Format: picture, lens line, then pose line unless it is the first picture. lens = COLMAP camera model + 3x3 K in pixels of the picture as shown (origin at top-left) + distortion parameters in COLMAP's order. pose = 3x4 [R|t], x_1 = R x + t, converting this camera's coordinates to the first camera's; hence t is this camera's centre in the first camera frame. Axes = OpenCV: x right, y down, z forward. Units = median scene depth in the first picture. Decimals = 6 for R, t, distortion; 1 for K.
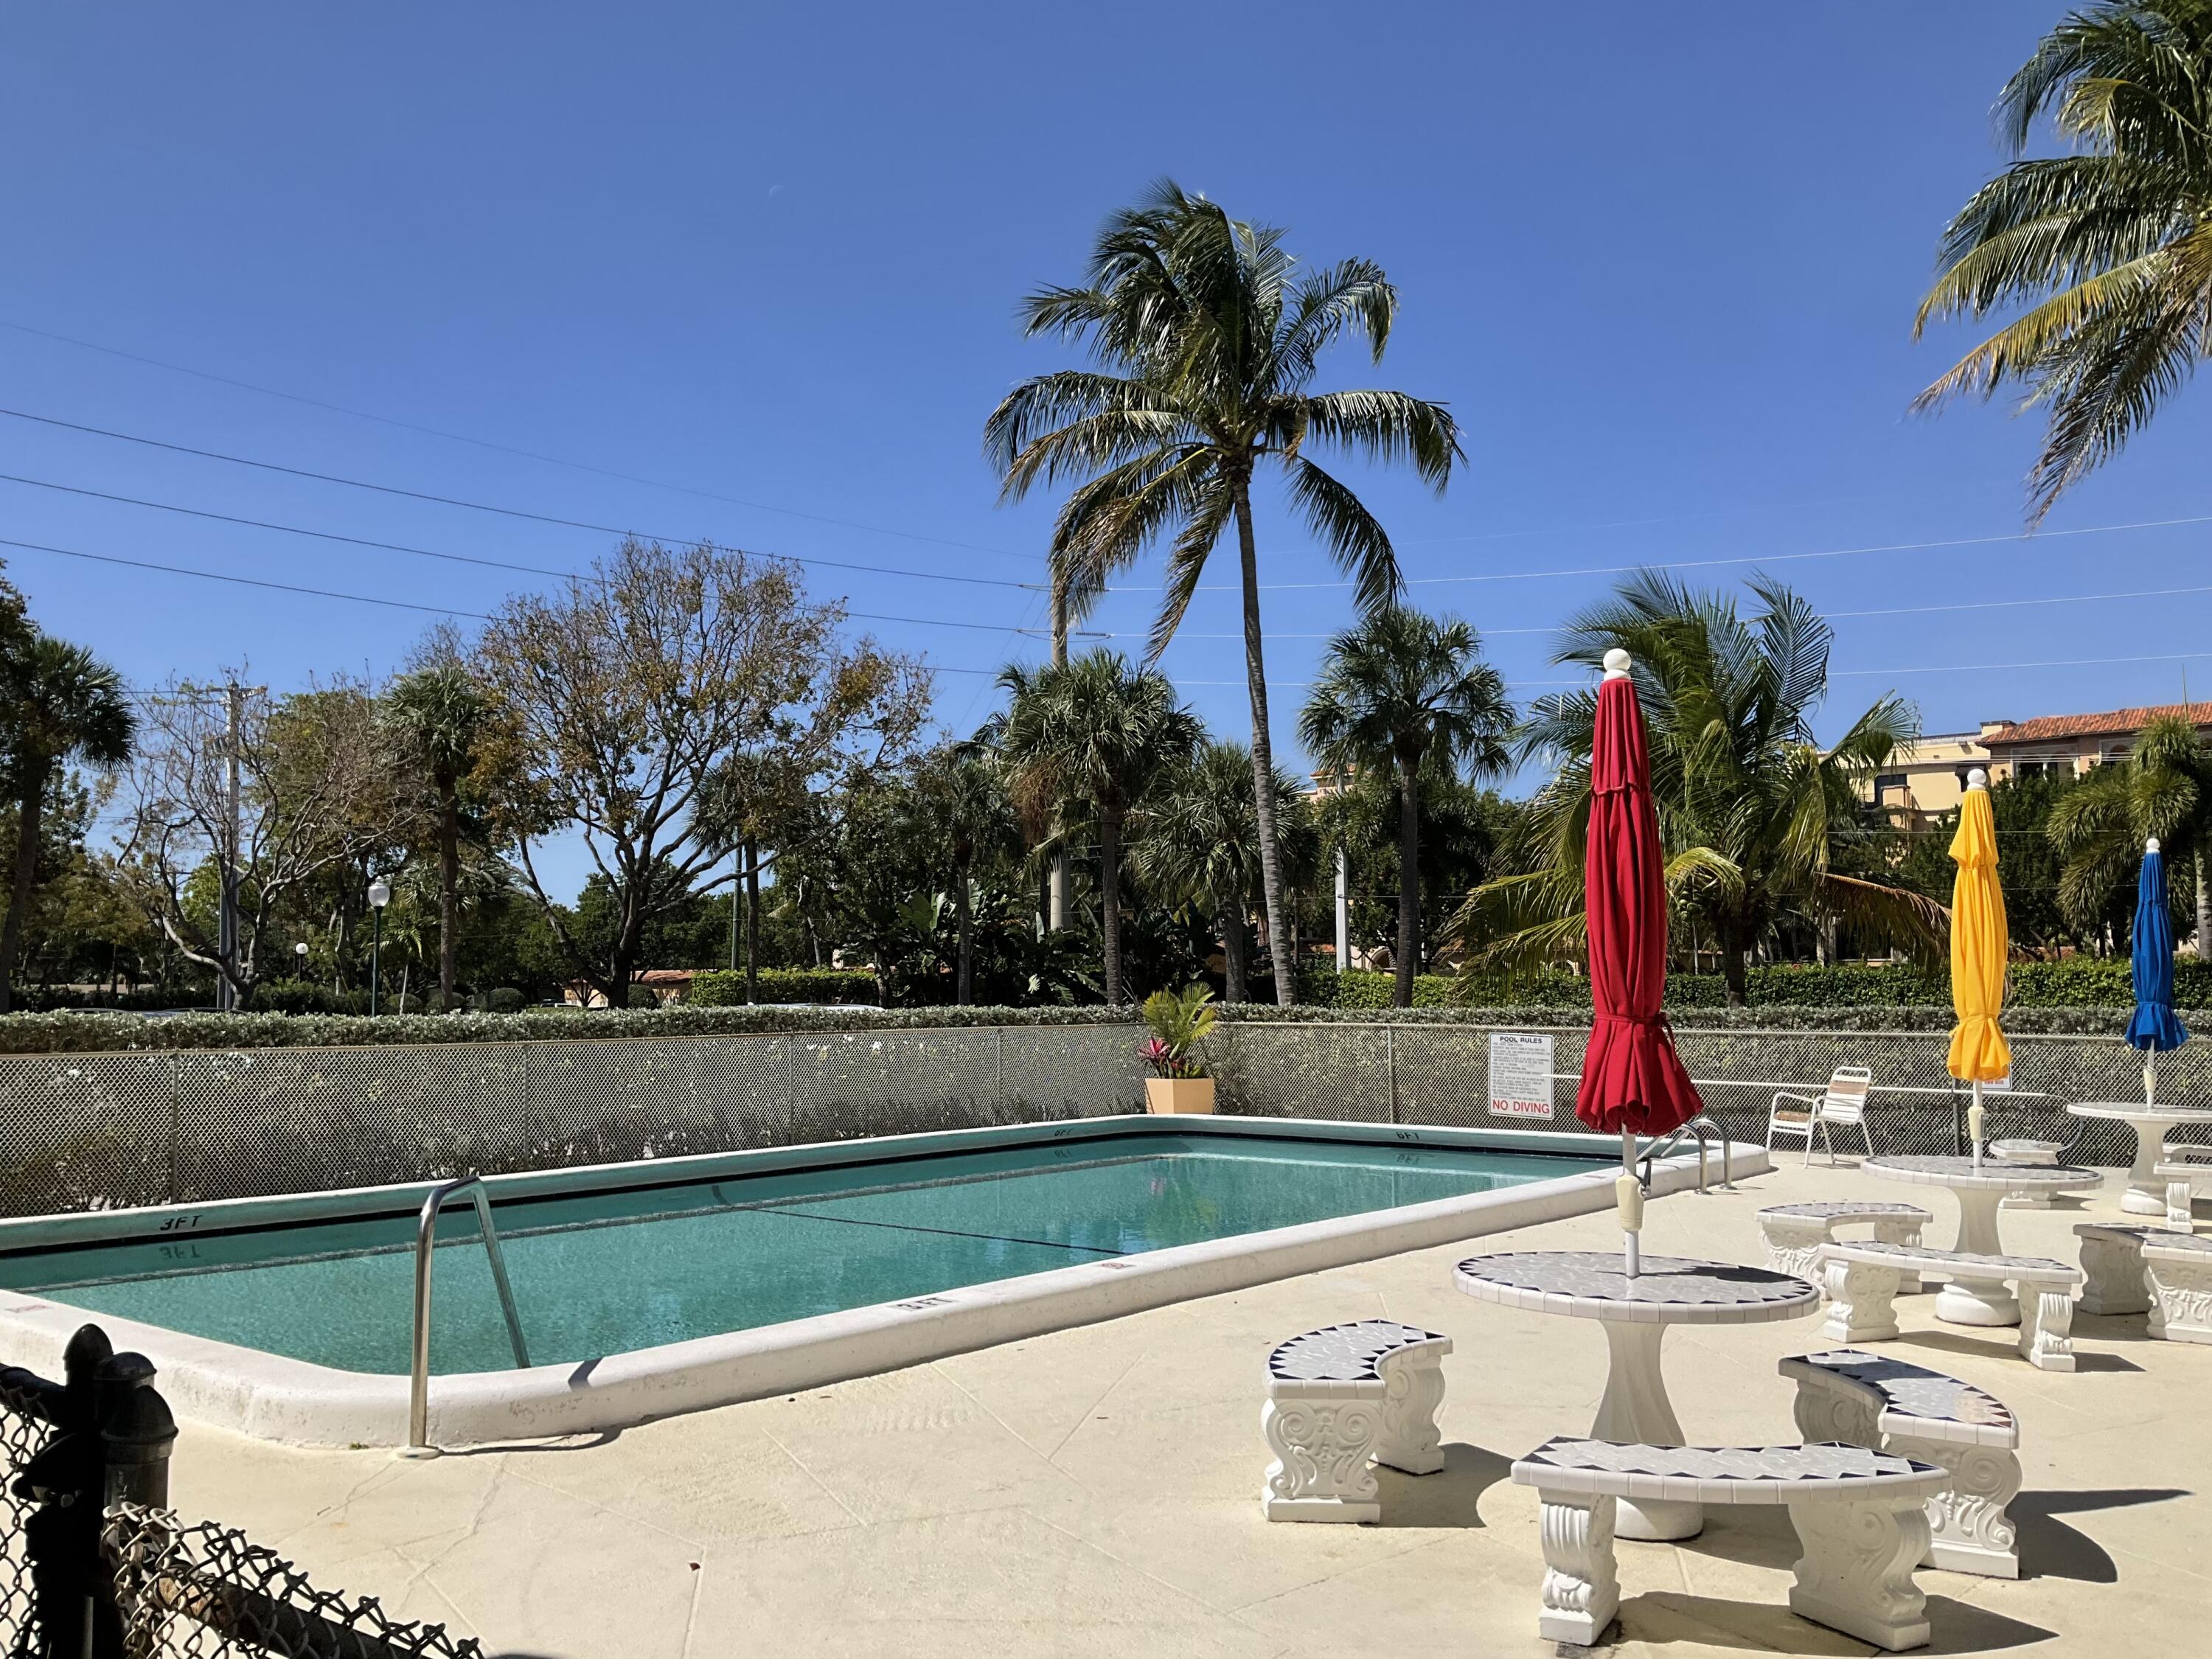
lens RADIAL K [[1809.3, 0, 1096.2], [0, 1809.3, 816.6], [0, 0, 1]] dist [0.118351, -0.227181]
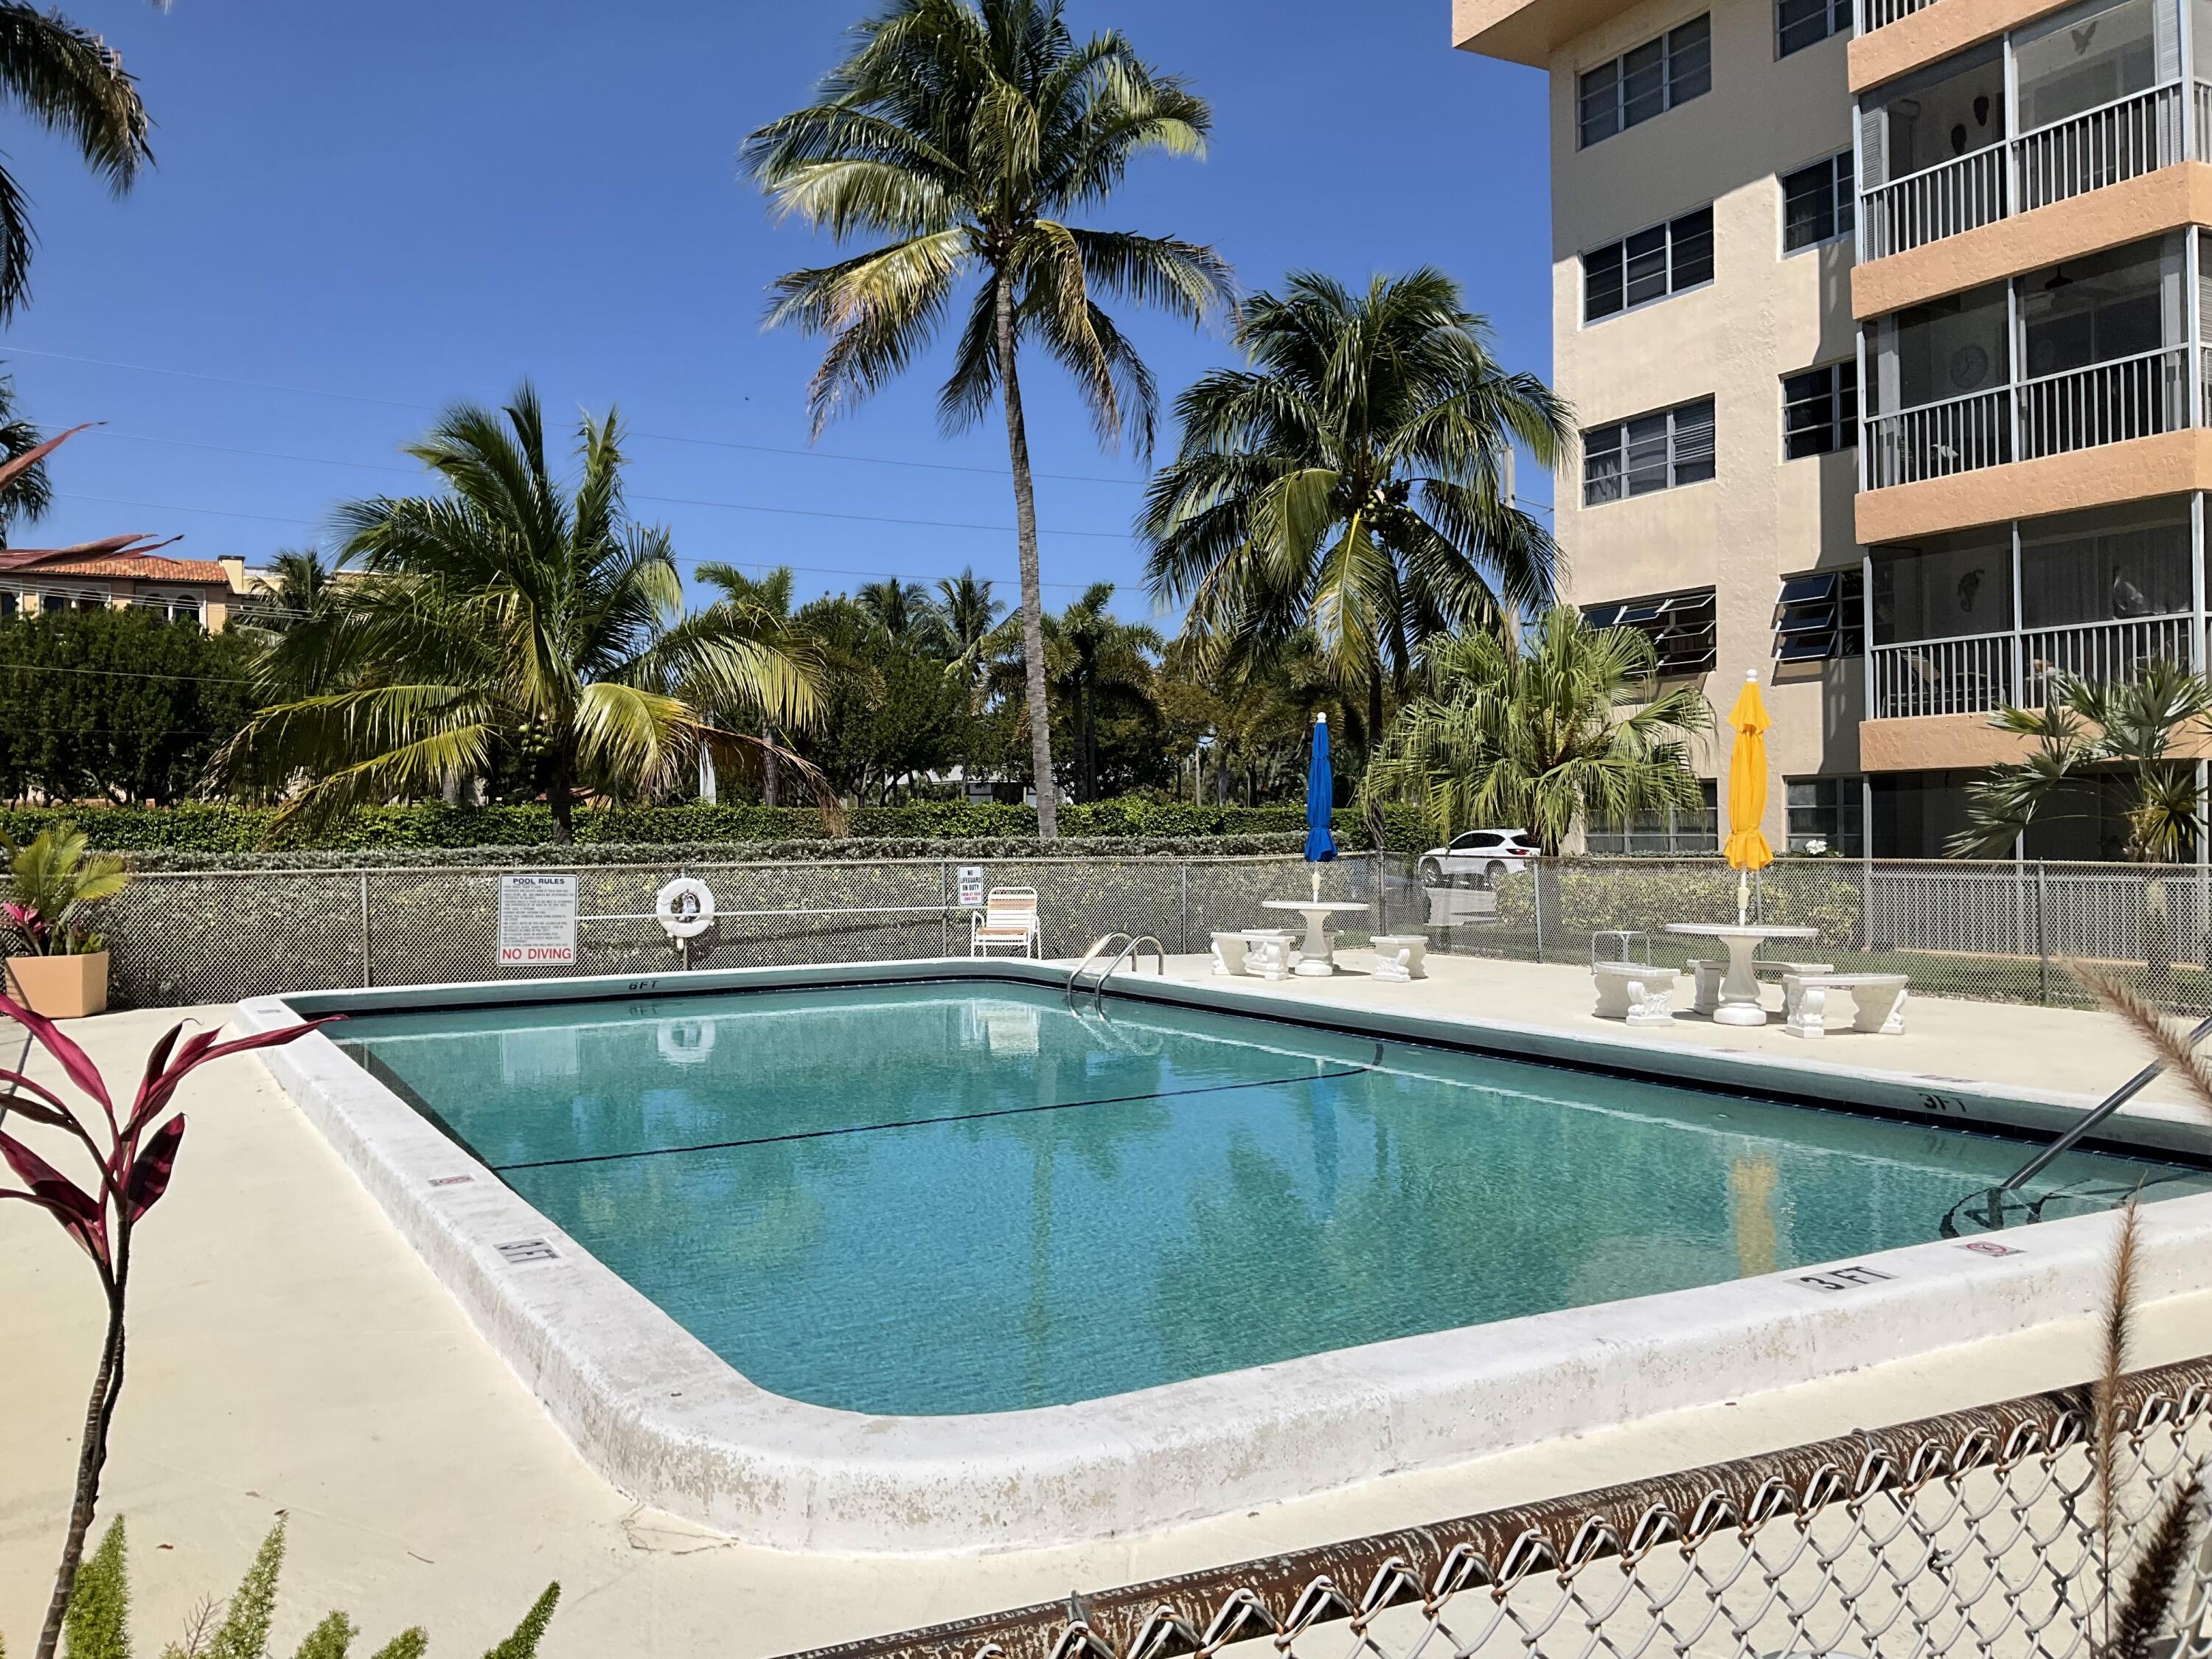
lens RADIAL K [[1809.3, 0, 1096.2], [0, 1809.3, 816.6], [0, 0, 1]] dist [0.118351, -0.227181]
pose [[0.415193, 0.004605, 0.909722, -0.481101], [-0.078006, 0.996484, 0.030557, 0.041758], [-0.906383, -0.083651, 0.414093, 0.379783]]
